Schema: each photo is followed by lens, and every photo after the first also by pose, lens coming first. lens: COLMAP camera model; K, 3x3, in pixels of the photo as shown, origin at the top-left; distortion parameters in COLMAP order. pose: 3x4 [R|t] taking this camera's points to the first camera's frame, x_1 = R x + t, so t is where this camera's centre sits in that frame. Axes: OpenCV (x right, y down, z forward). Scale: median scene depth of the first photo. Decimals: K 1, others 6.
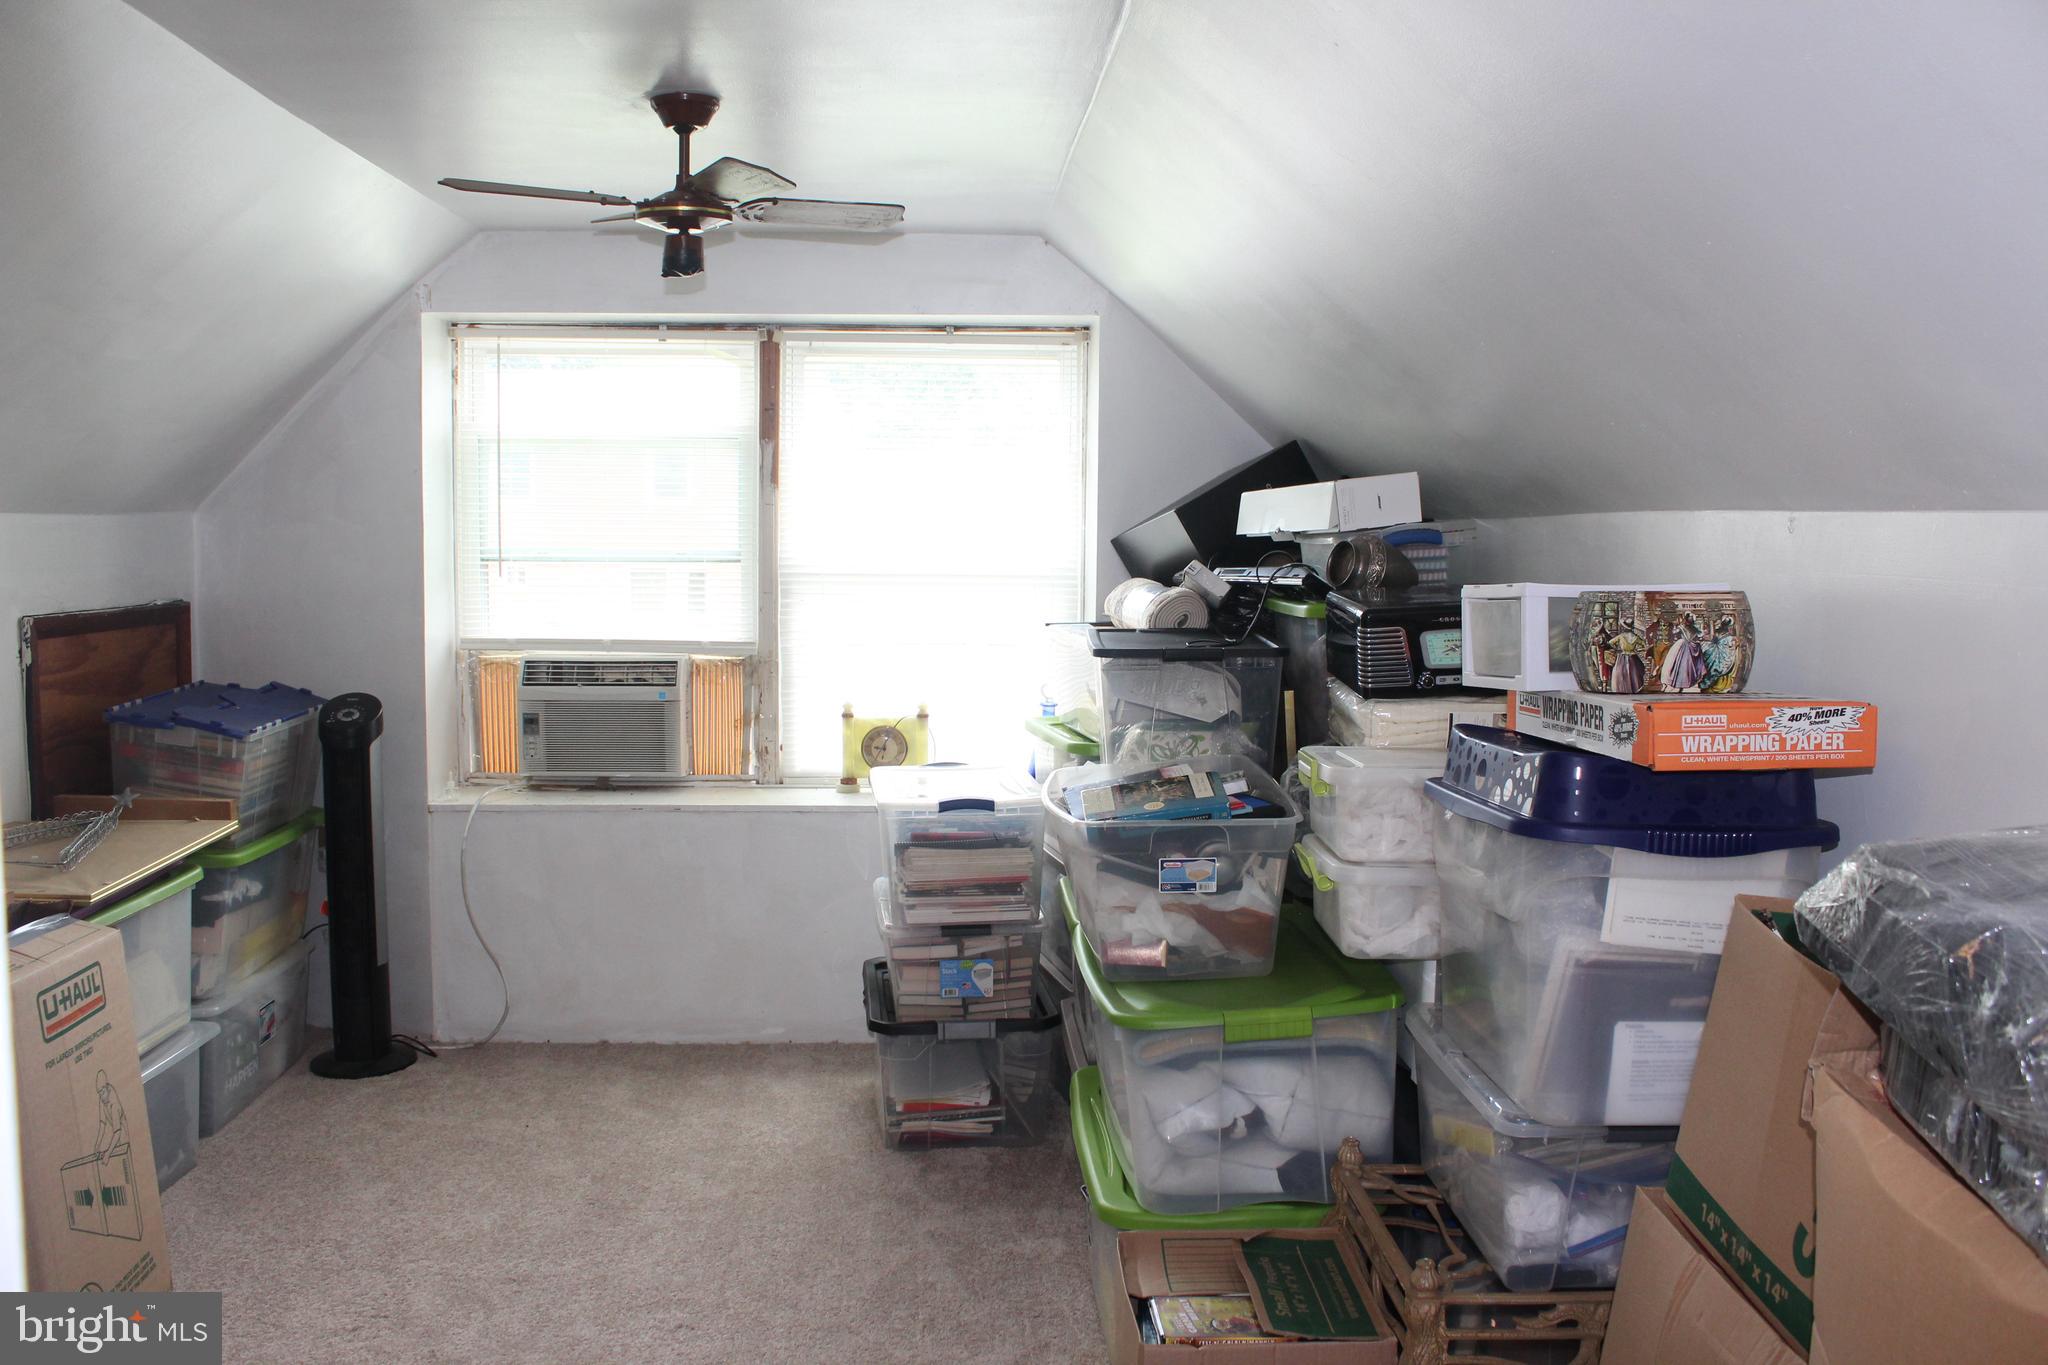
lens RADIAL K [[1720.0, 0, 1037.5], [0, 1720.0, 693.0], [0, 0, 1]] dist [-0.145630, 0.112946]
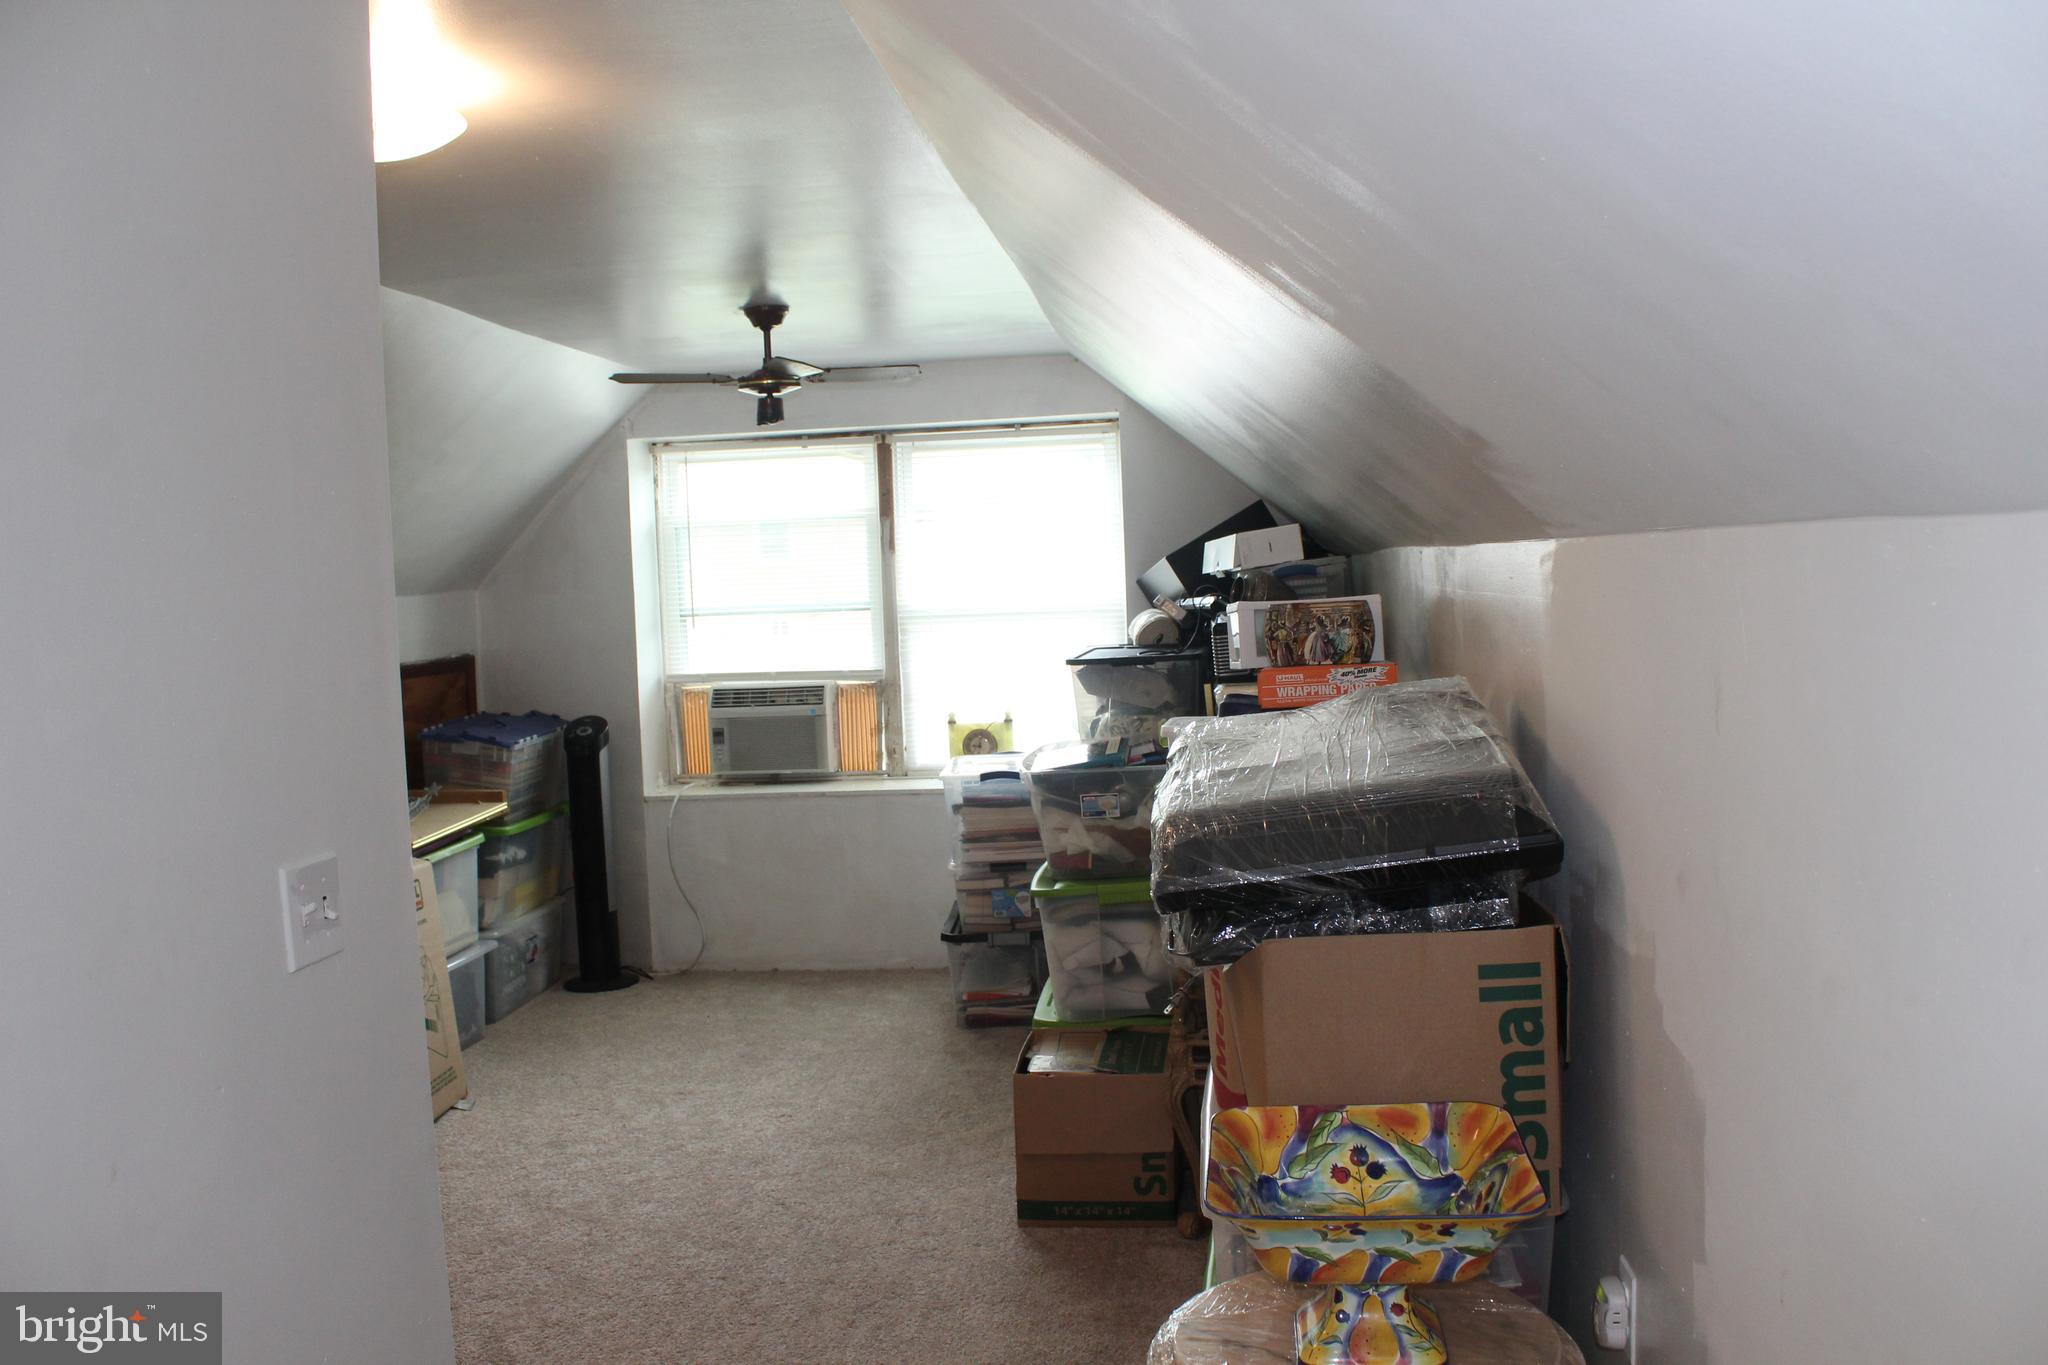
lens RADIAL K [[1720.0, 0, 1028.4], [0, 1720.0, 679.7], [0, 0, 1]] dist [-0.145630, 0.112946]
pose [[0.985903, -0.038698, -0.162780, 0.198897], [0.033769, 0.998887, -0.032945, 0.031540], [0.163874, 0.026983, 0.986112, -0.358117]]
